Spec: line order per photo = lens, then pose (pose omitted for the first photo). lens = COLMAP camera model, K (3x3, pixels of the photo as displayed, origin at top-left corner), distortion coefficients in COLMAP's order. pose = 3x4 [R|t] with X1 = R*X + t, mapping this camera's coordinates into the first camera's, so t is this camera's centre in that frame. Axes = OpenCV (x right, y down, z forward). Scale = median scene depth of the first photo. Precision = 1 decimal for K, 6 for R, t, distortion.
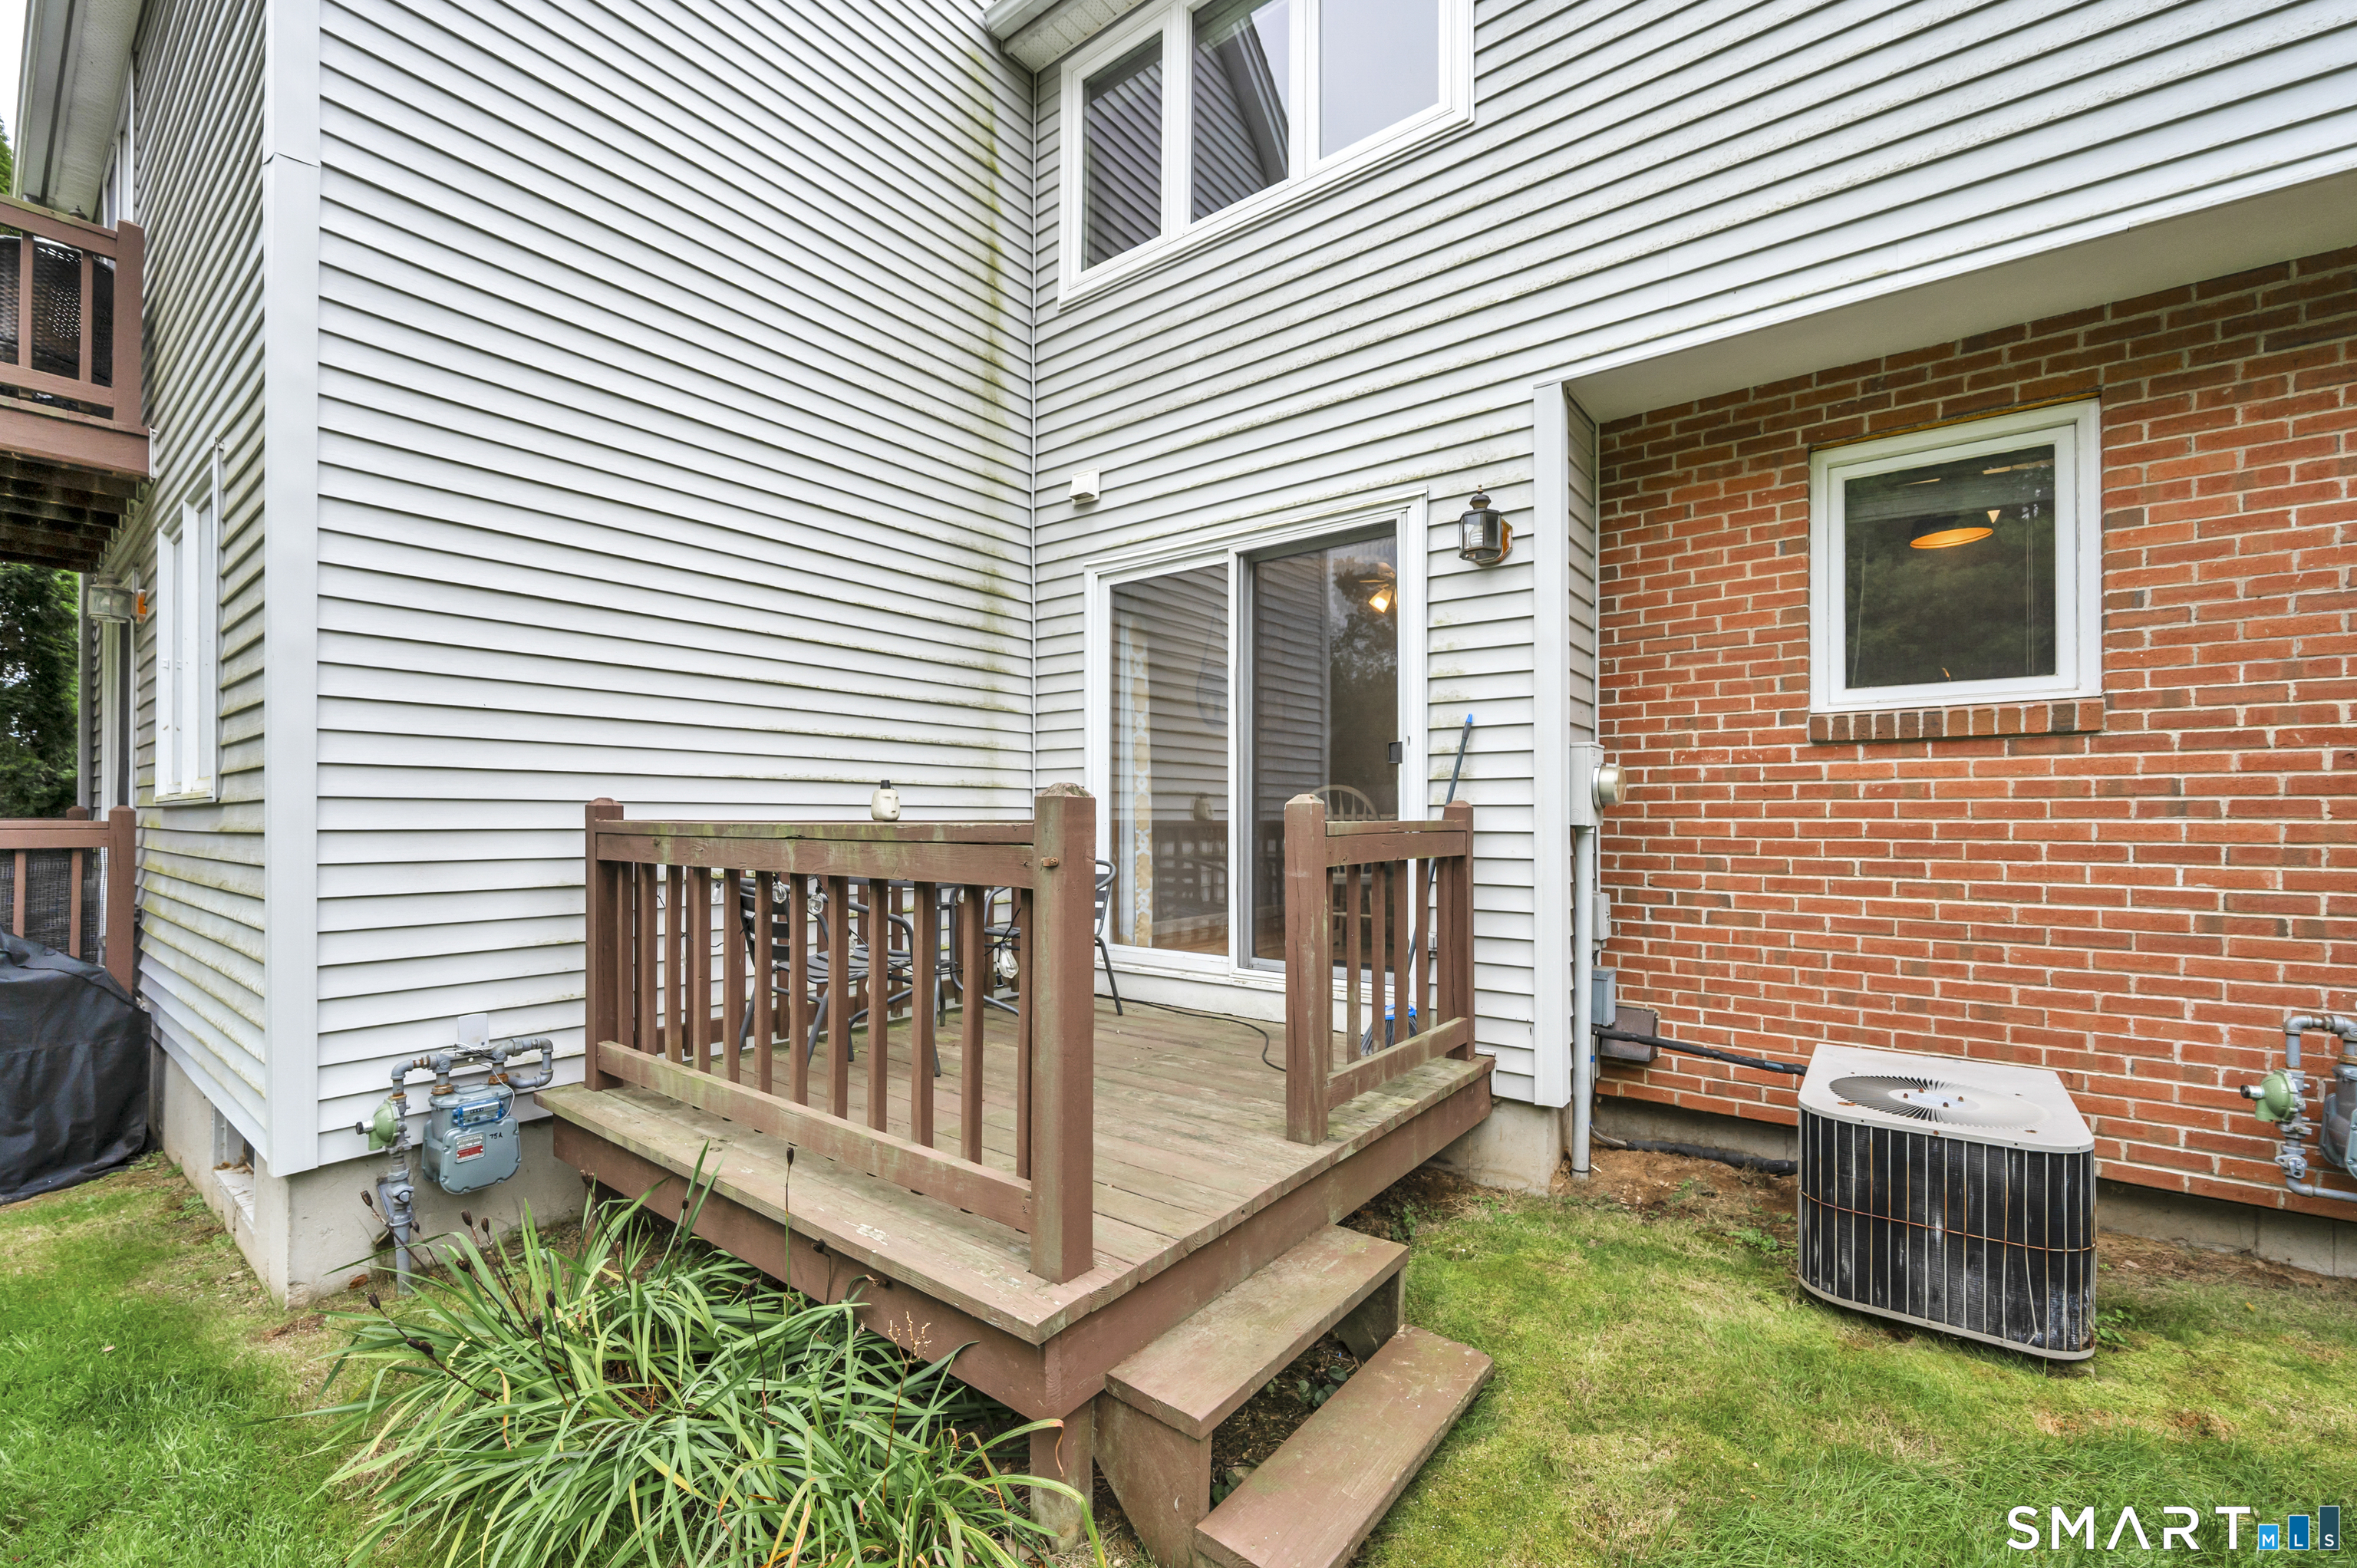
lens RADIAL K [[945.9, 0, 1181.0], [0, 945.9, 843.0], [0, 0, 1]] dist [0.000805, -0.000246]
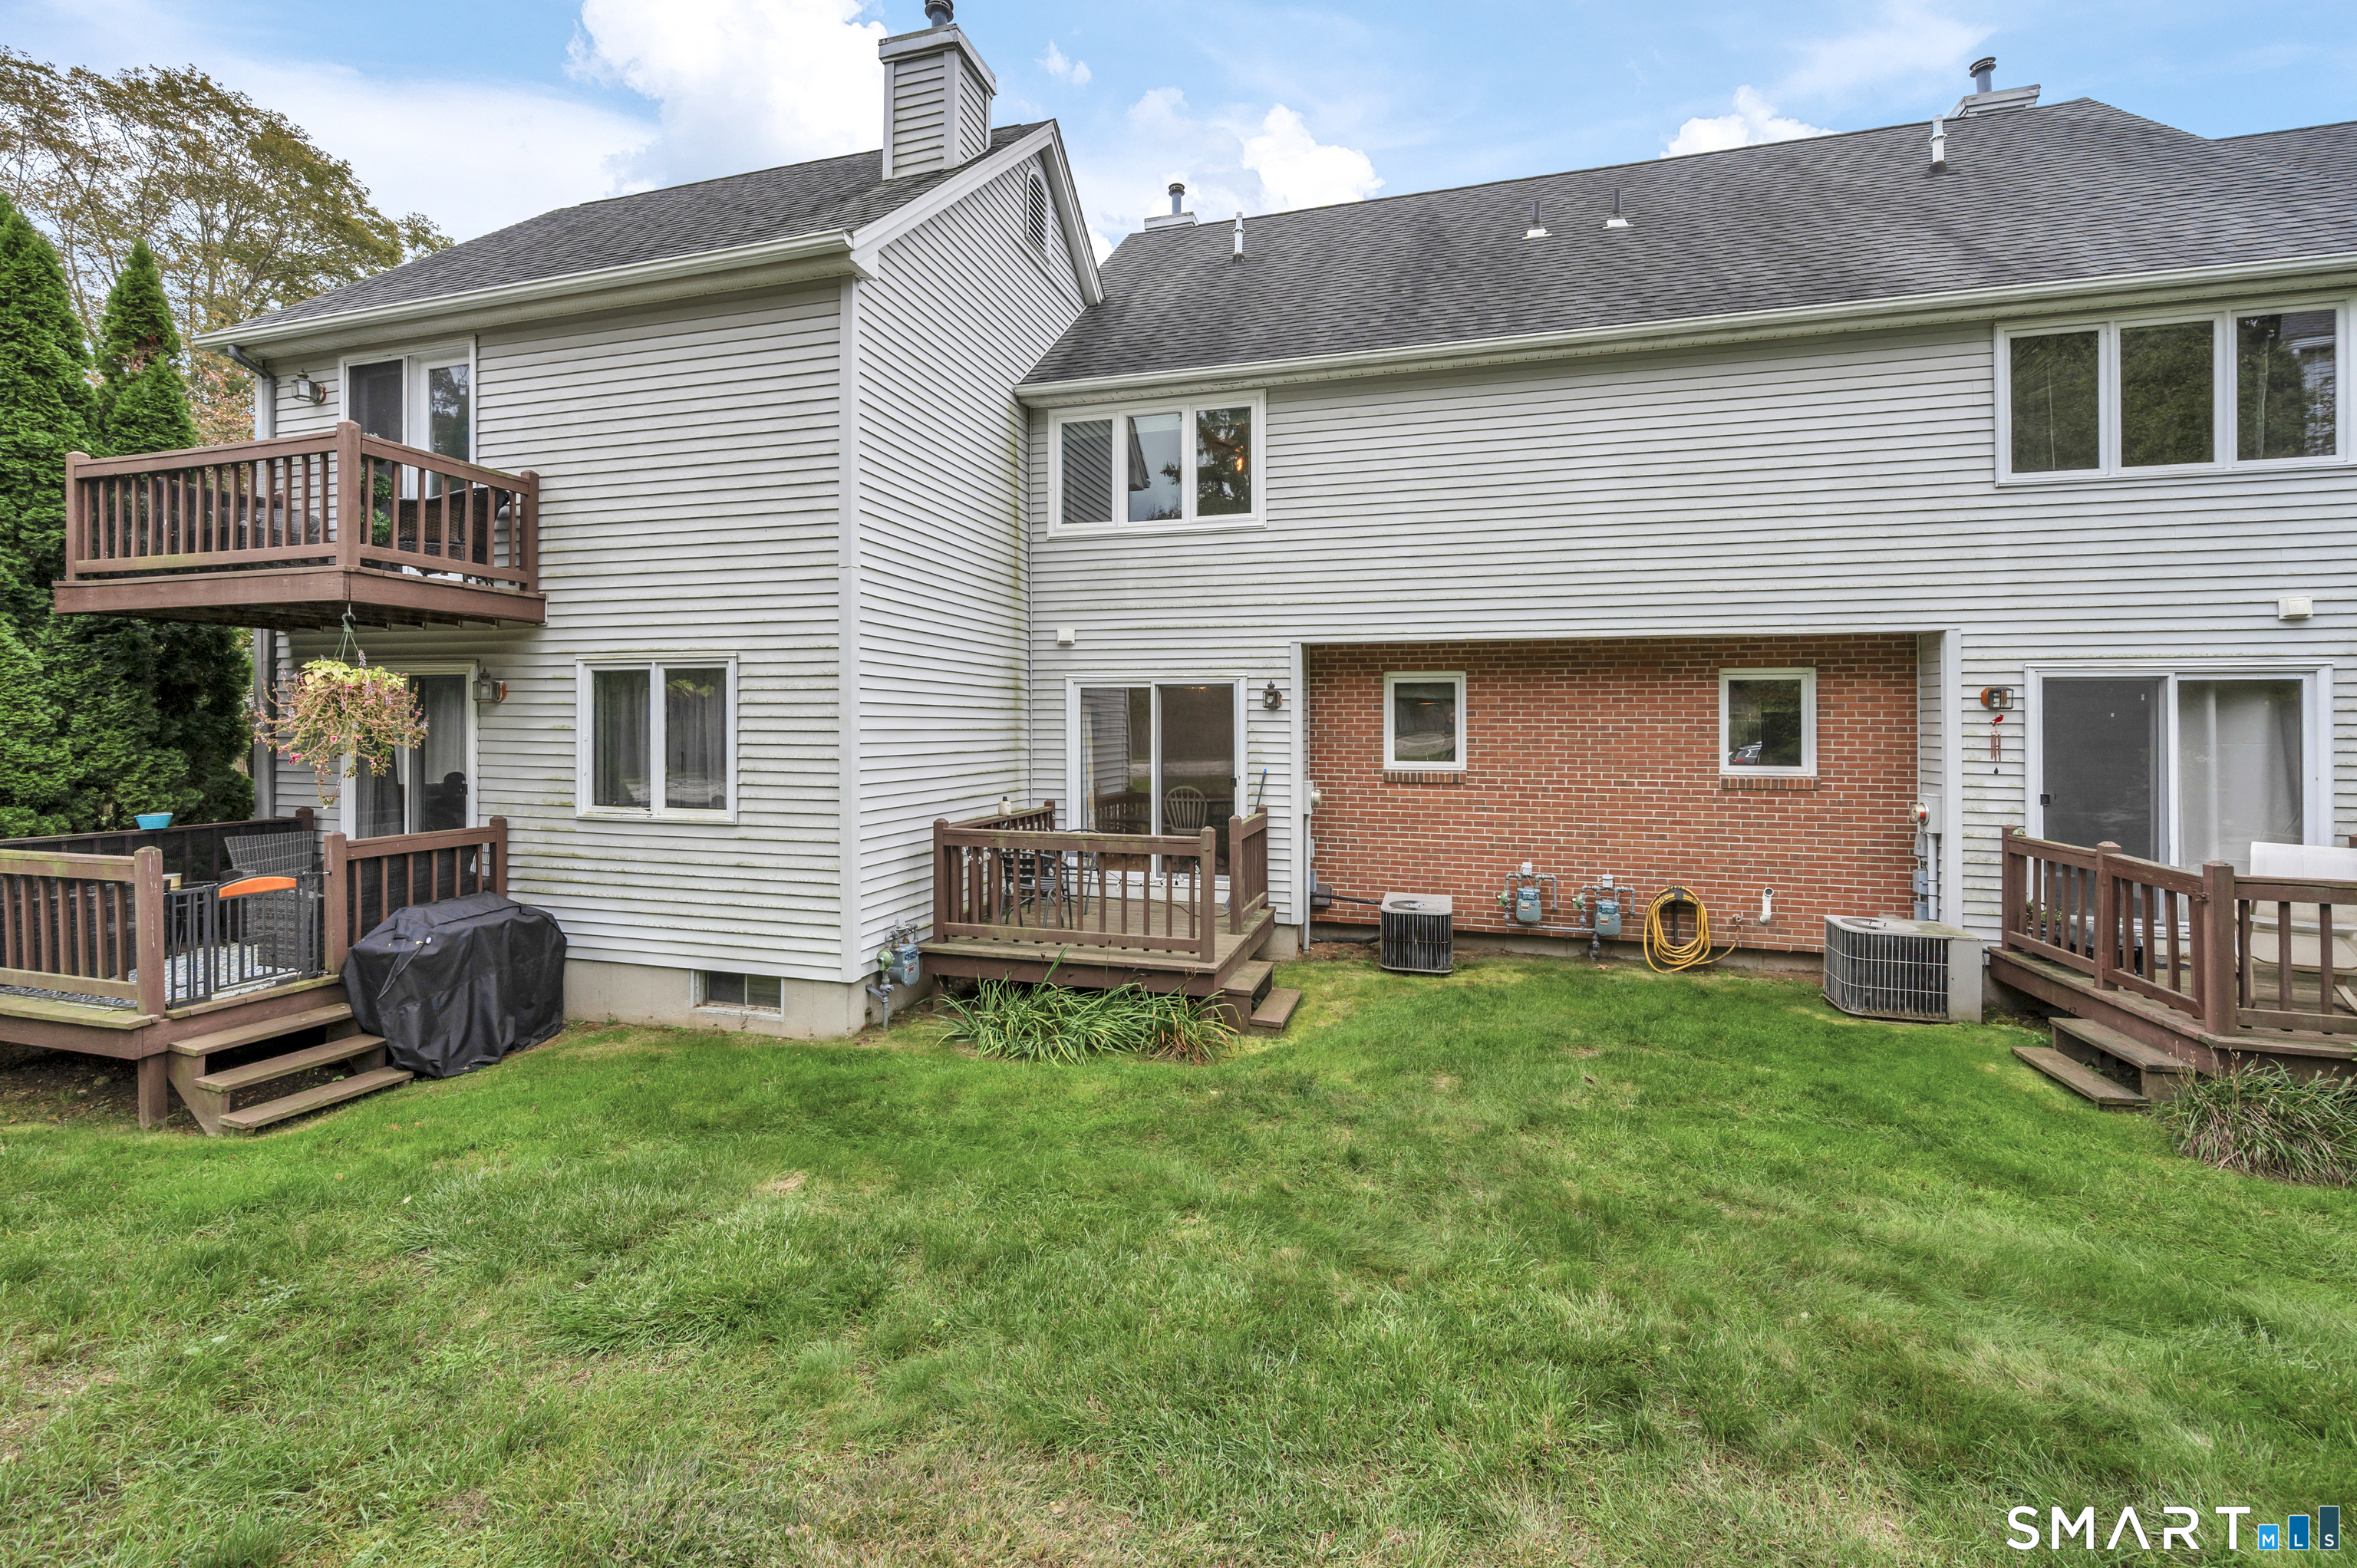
lens RADIAL K [[948.9, 0, 1178.5], [0, 948.9, 784.0], [0, 0, 1]] dist [-0.001541, -0.000001]
pose [[0.929869, -0.016659, 0.367513, -0.811699], [0.006574, 0.999567, 0.028677, -0.170000], [-0.367831, -0.024249, 0.929576, -1.208332]]
